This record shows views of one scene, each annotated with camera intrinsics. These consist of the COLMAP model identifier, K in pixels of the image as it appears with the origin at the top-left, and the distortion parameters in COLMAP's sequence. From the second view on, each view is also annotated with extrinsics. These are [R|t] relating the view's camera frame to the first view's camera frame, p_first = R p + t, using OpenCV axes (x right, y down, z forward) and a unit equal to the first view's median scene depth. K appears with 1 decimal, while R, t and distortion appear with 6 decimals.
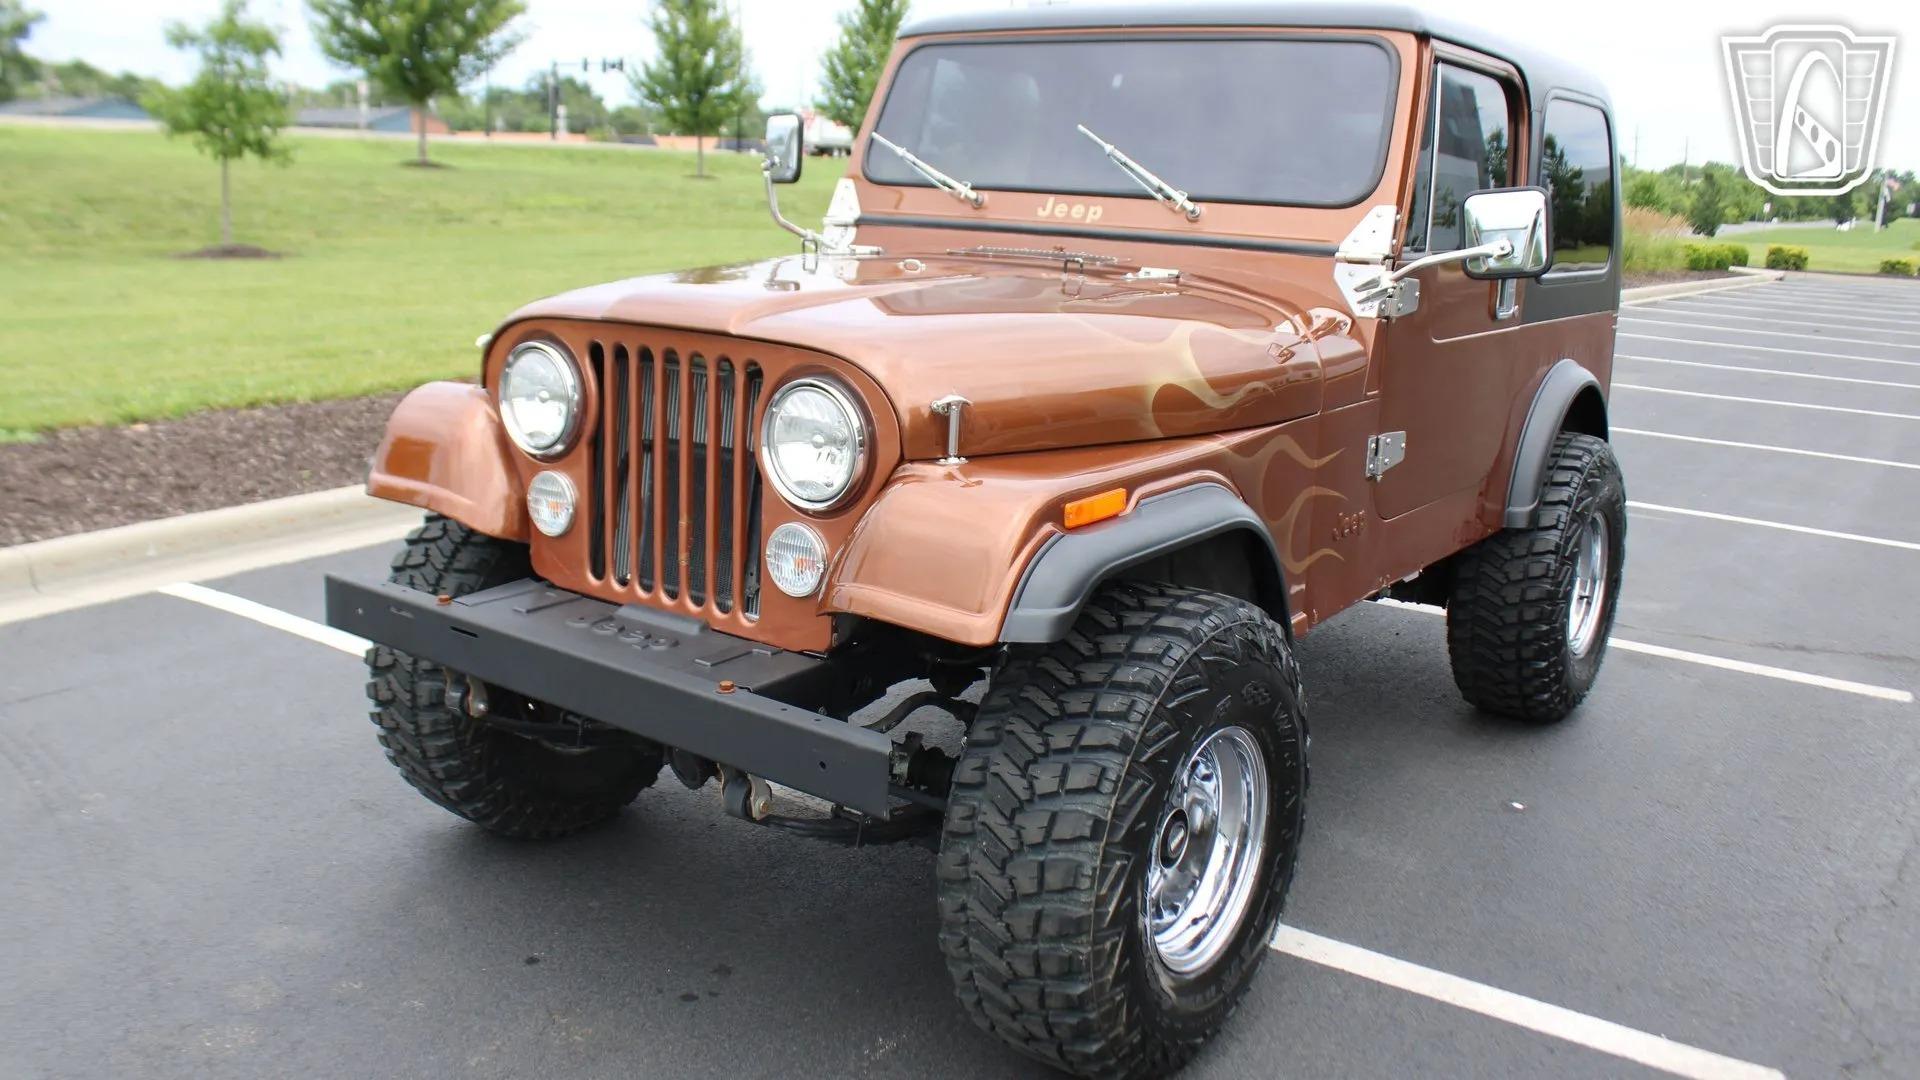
lens RADIAL K [[1648.6, 0, 946.7], [0, 1648.6, 536.6], [0, 0, 1]] dist [-0.143301, 0.123972]
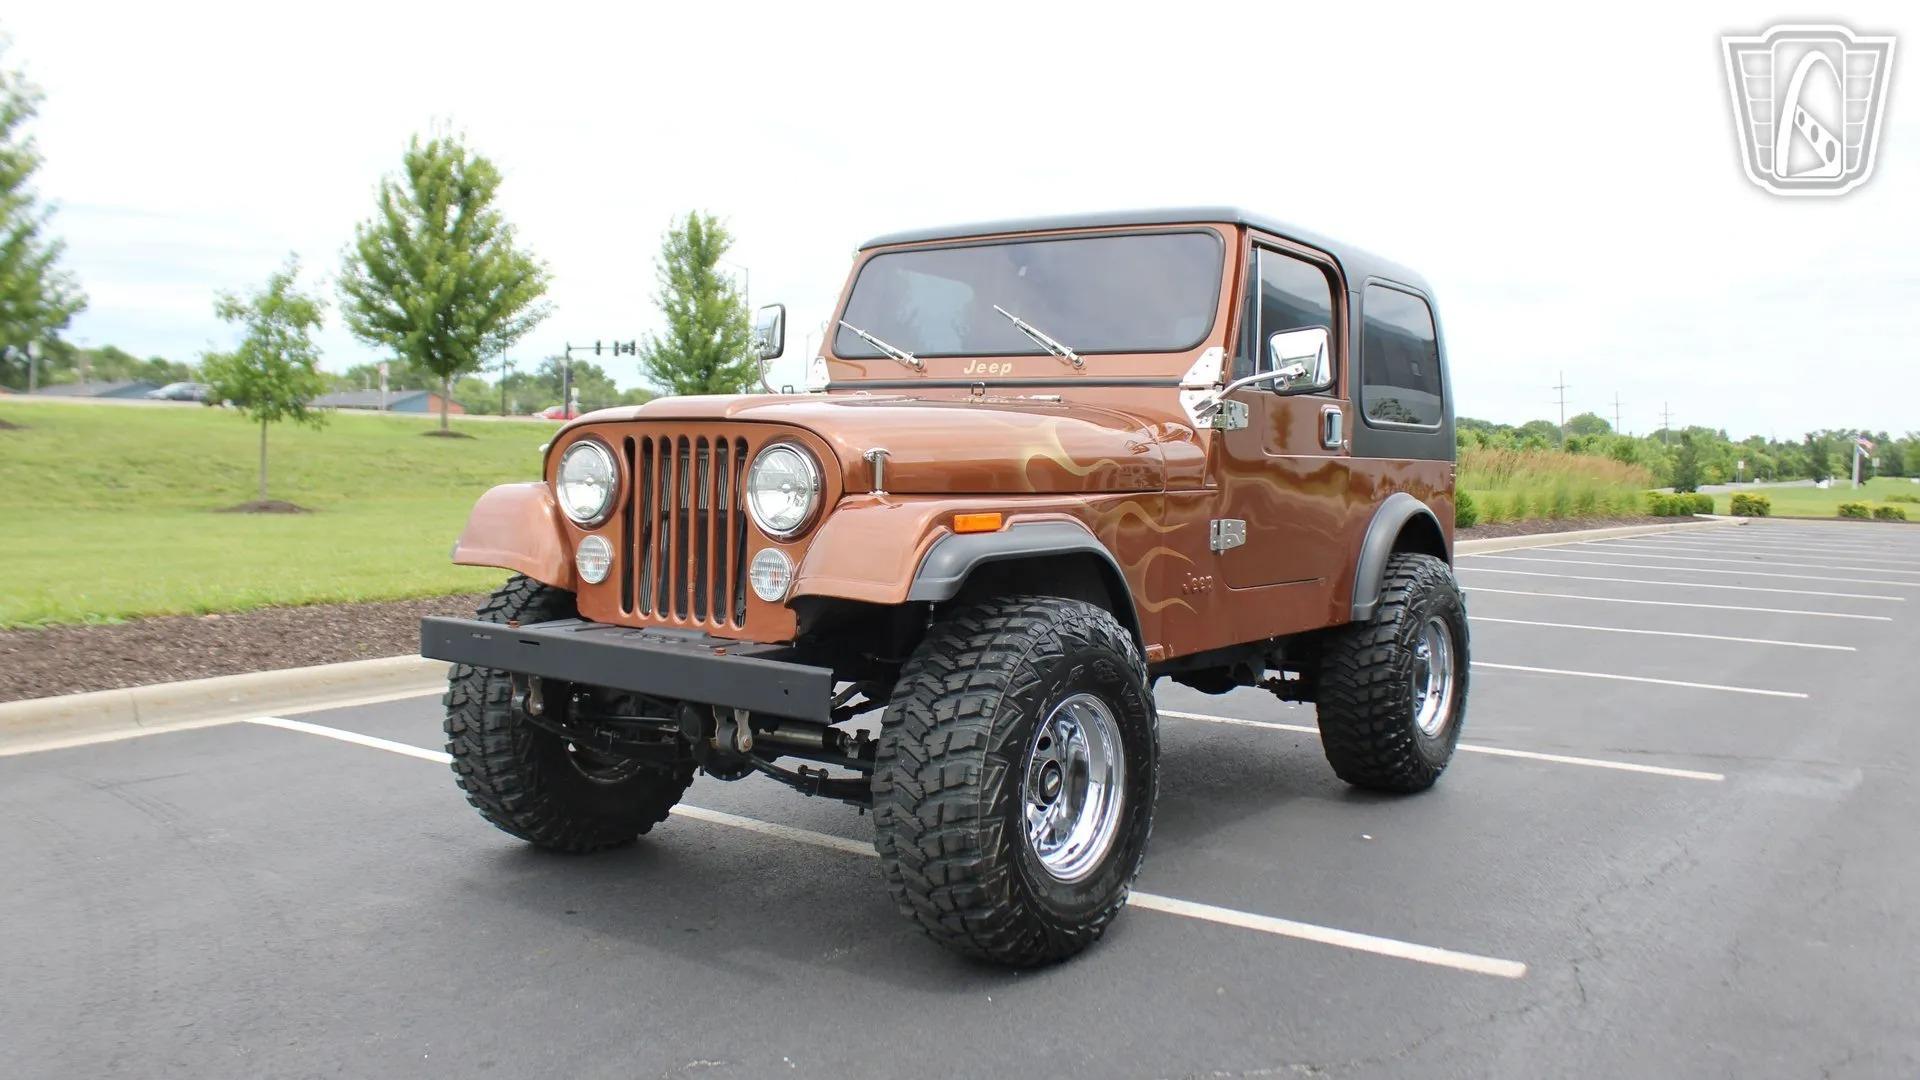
lens RADIAL K [[1643.4, 0, 958.9], [0, 1643.4, 552.5], [0, 0, 1]] dist [-0.144538, 0.121550]
pose [[0.999905, -0.013048, 0.004395, 0.040293], [0.013579, 0.987328, -0.158109, 0.140594], [-0.002277, 0.158153, 0.987412, -0.246549]]
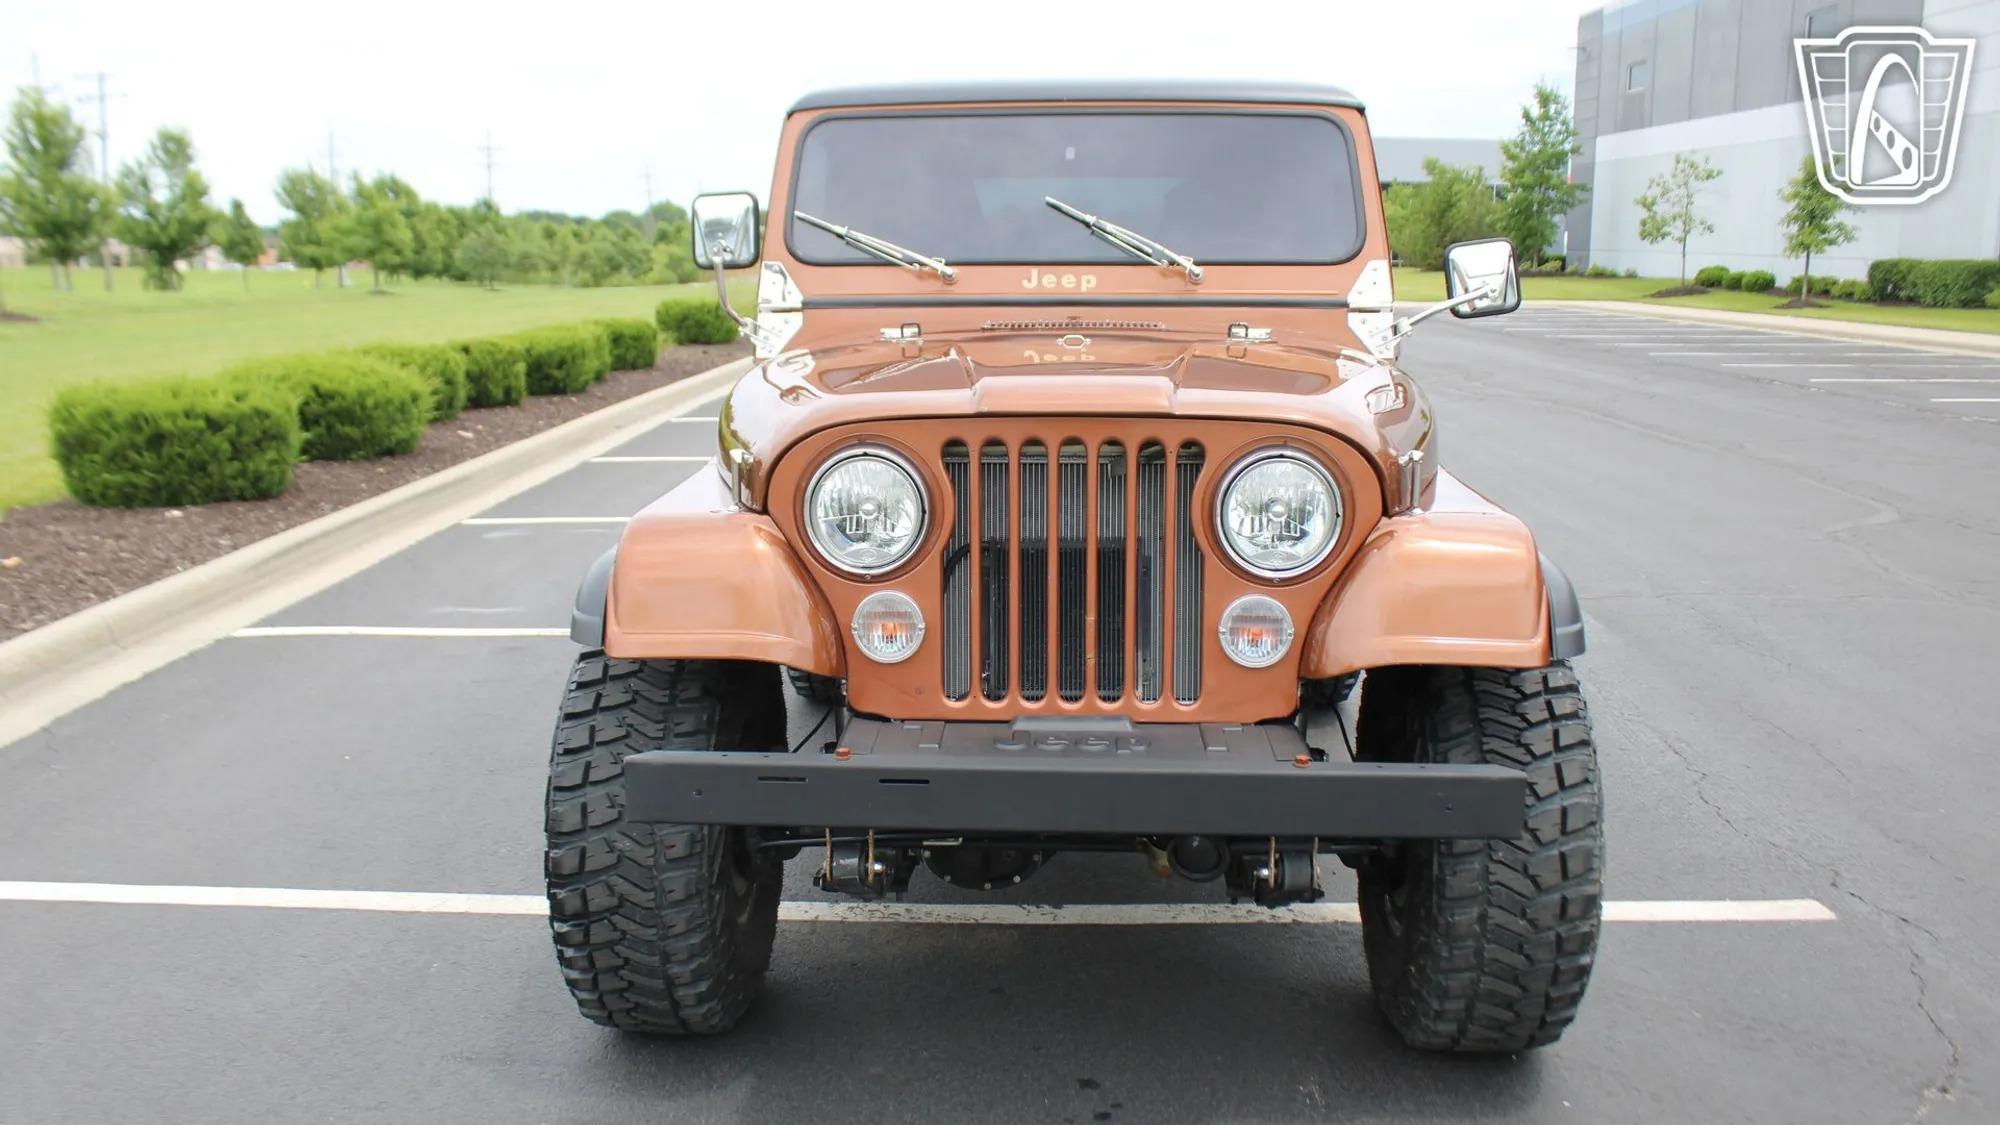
lens RADIAL K [[1647.1, 0, 961.2], [0, 1647.1, 554.4], [0, 0, 1]] dist [-0.125078, 0.091305]
pose [[0.844009, -0.134025, 0.519314, -0.490405], [0.150053, 0.988614, 0.011271, -0.046370], [-0.514911, 0.068412, 0.854509, 0.152532]]
